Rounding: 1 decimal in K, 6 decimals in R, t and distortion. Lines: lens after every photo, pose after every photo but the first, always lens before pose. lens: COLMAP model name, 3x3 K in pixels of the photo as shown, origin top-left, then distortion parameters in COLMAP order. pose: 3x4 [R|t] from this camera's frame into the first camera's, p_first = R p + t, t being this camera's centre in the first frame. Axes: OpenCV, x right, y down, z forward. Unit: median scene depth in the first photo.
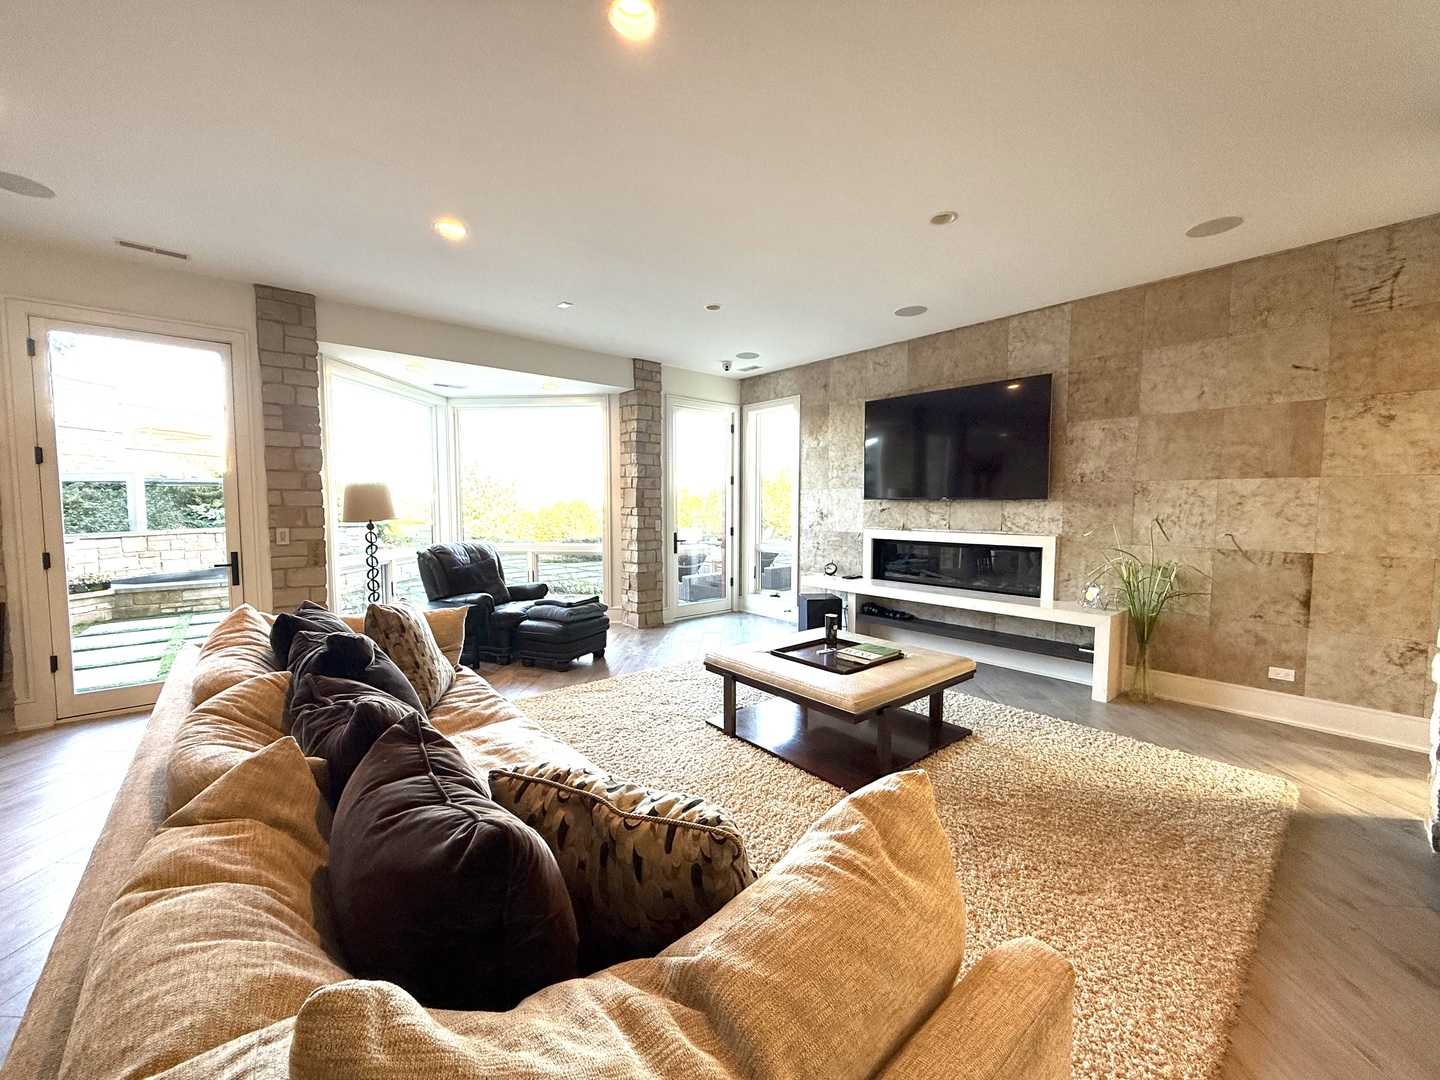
lens RADIAL K [[570.5, 0, 717.5], [0, 570.5, 541.1], [0, 0, 1]] dist [-0.002820, 0.001067]
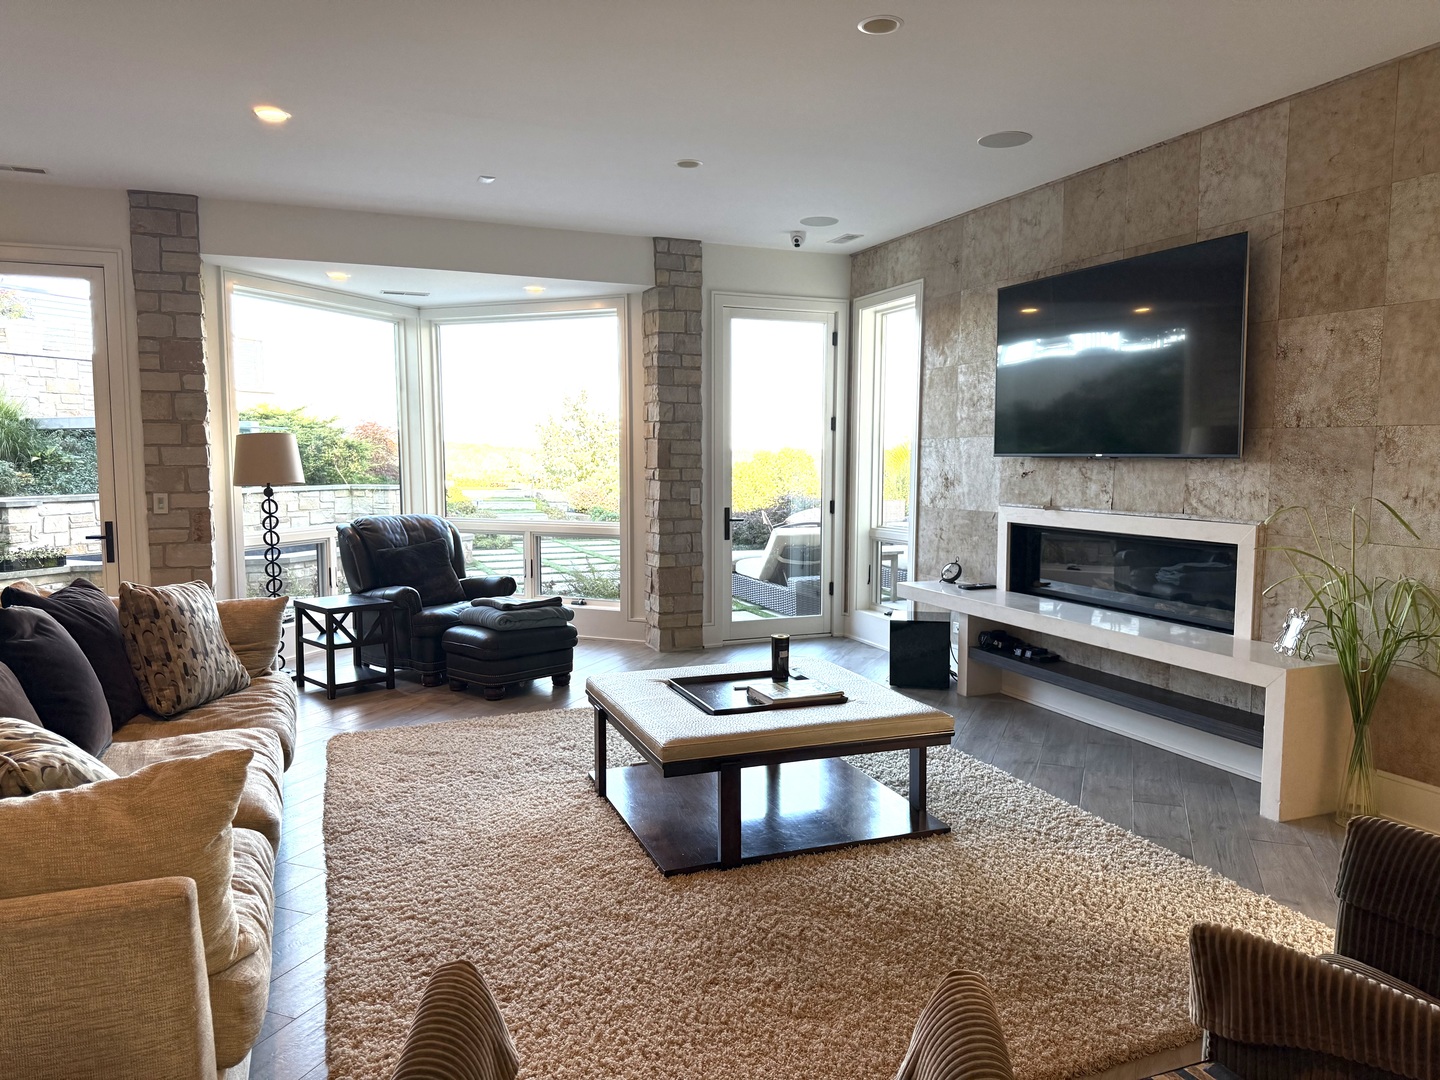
lens RADIAL K [[999.7, 0, 731.3], [0, 999.7, 558.3], [0, 0, 1]] dist [0.033397, -0.057120]
pose [[0.951012, 0.032533, -0.307438, 0.399005], [-0.020829, 0.998931, 0.041275, -0.005798], [0.308452, -0.032850, 0.950673, -0.091672]]
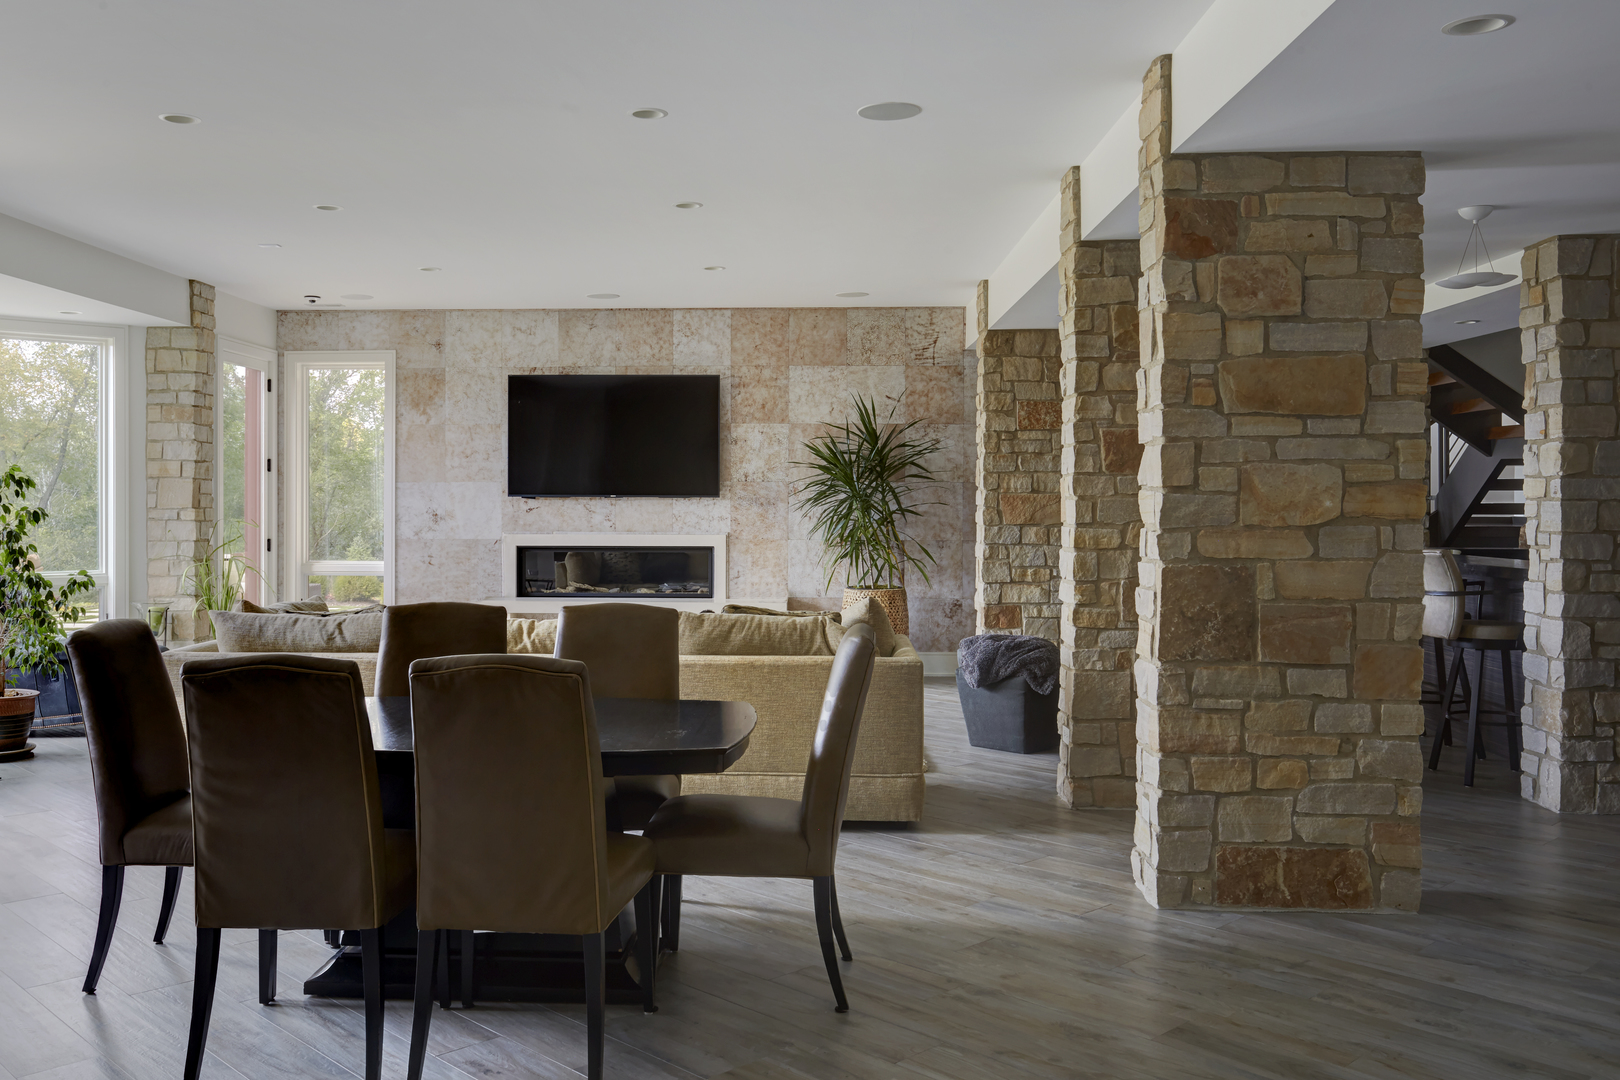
lens RADIAL K [[1416.2, 0, 731.4], [0, 1416.2, 513.7], [0, 0, 1]] dist [-0.009566, 0.005068]
pose [[0.700150, -0.006403, 0.713967, -1.162947], [0.045800, 0.998303, -0.035961, 0.044482], [-0.712525, 0.057878, 0.699255, -0.746074]]
